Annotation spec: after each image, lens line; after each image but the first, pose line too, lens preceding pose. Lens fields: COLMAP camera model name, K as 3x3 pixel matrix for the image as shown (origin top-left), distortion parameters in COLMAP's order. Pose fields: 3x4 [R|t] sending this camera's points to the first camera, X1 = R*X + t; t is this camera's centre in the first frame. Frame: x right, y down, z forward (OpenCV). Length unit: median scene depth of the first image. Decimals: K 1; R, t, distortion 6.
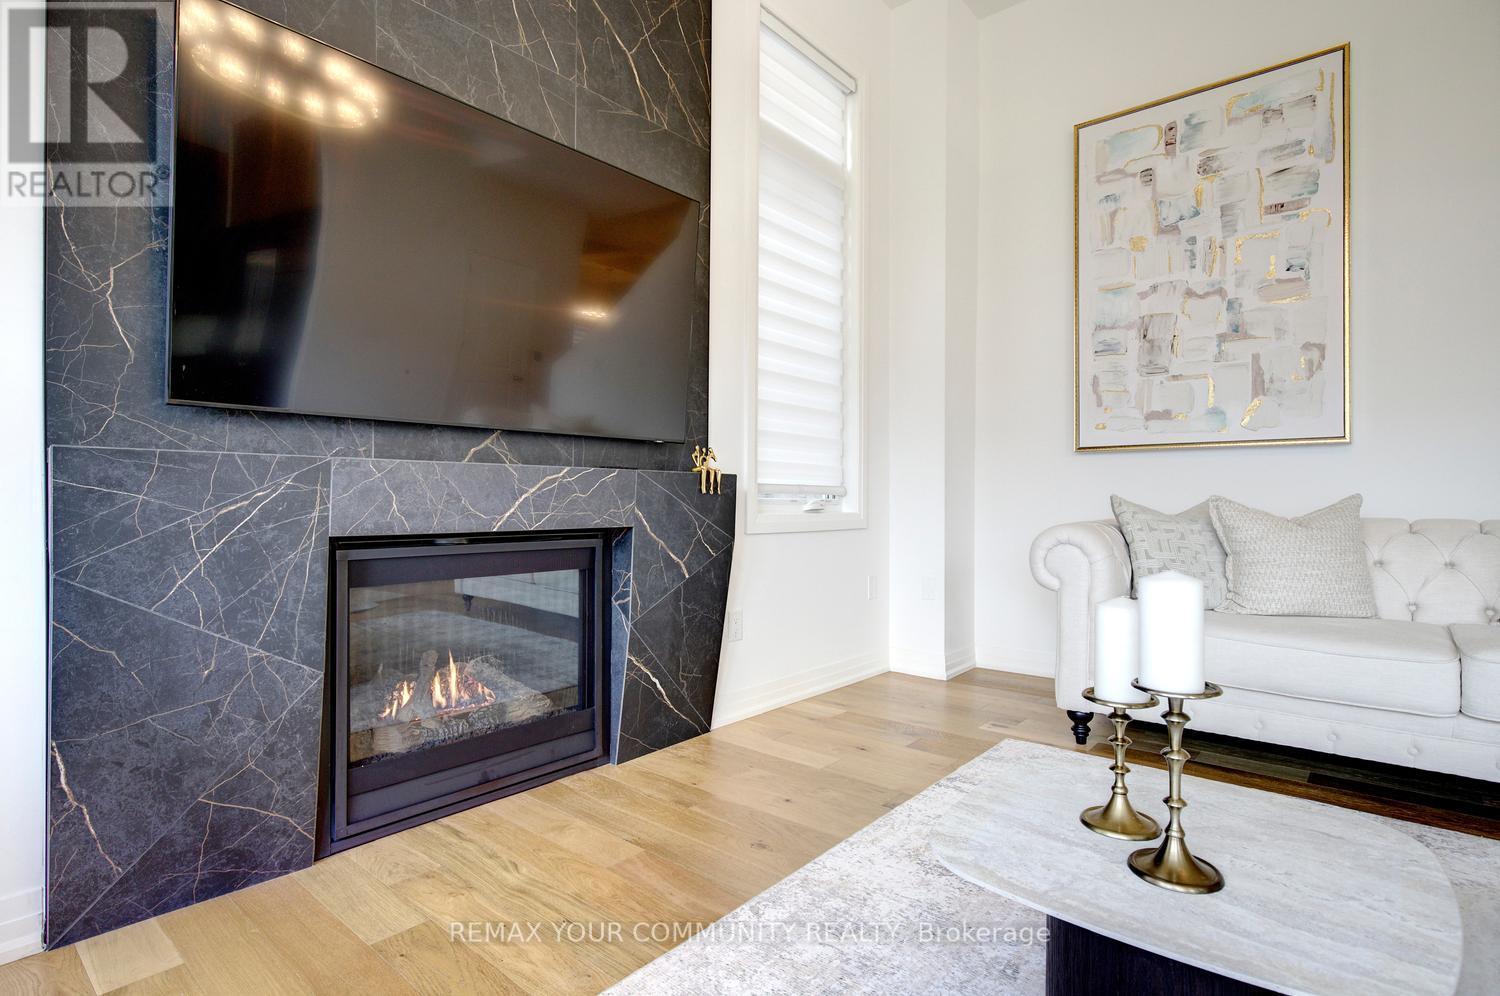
lens RADIAL K [[727.5, 0, 744.6], [0, 727.5, 499.6], [0, 0, 1]] dist [-0.002967, -0.000736]
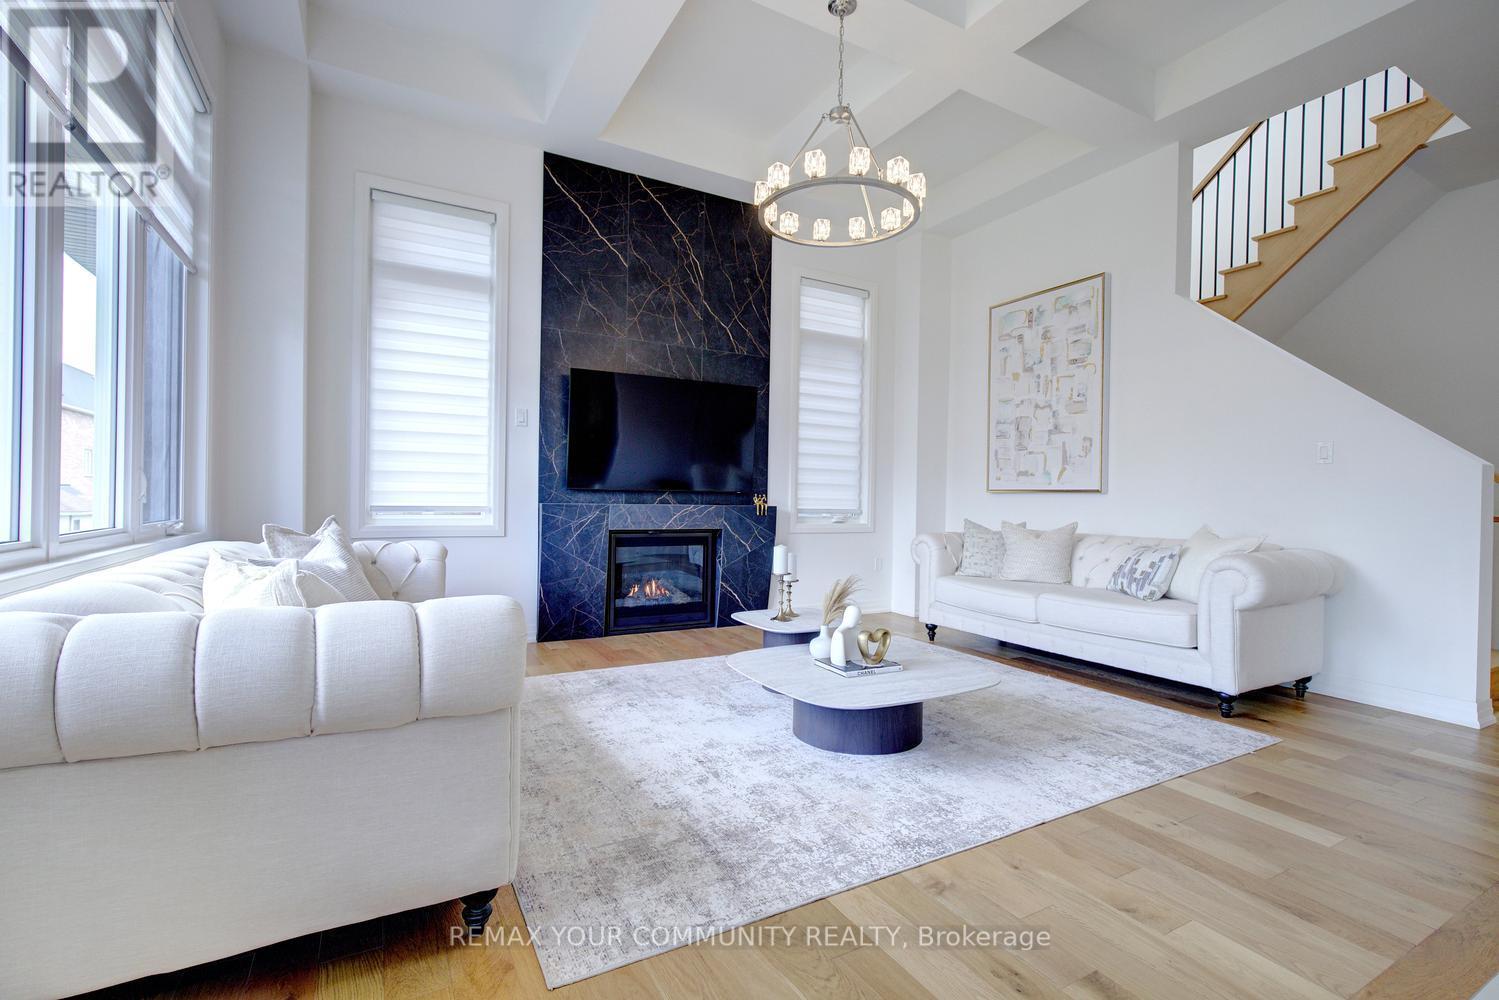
lens RADIAL K [[683.3, 0, 762.4], [0, 683.3, 498.0], [0, 0, 1]] dist [-0.001249, 0.001316]
pose [[0.937405, 0.010820, -0.348072, 0.691206], [-0.011633, 0.999932, -0.000247, -0.060398], [0.348046, 0.004280, 0.937468, -0.987247]]
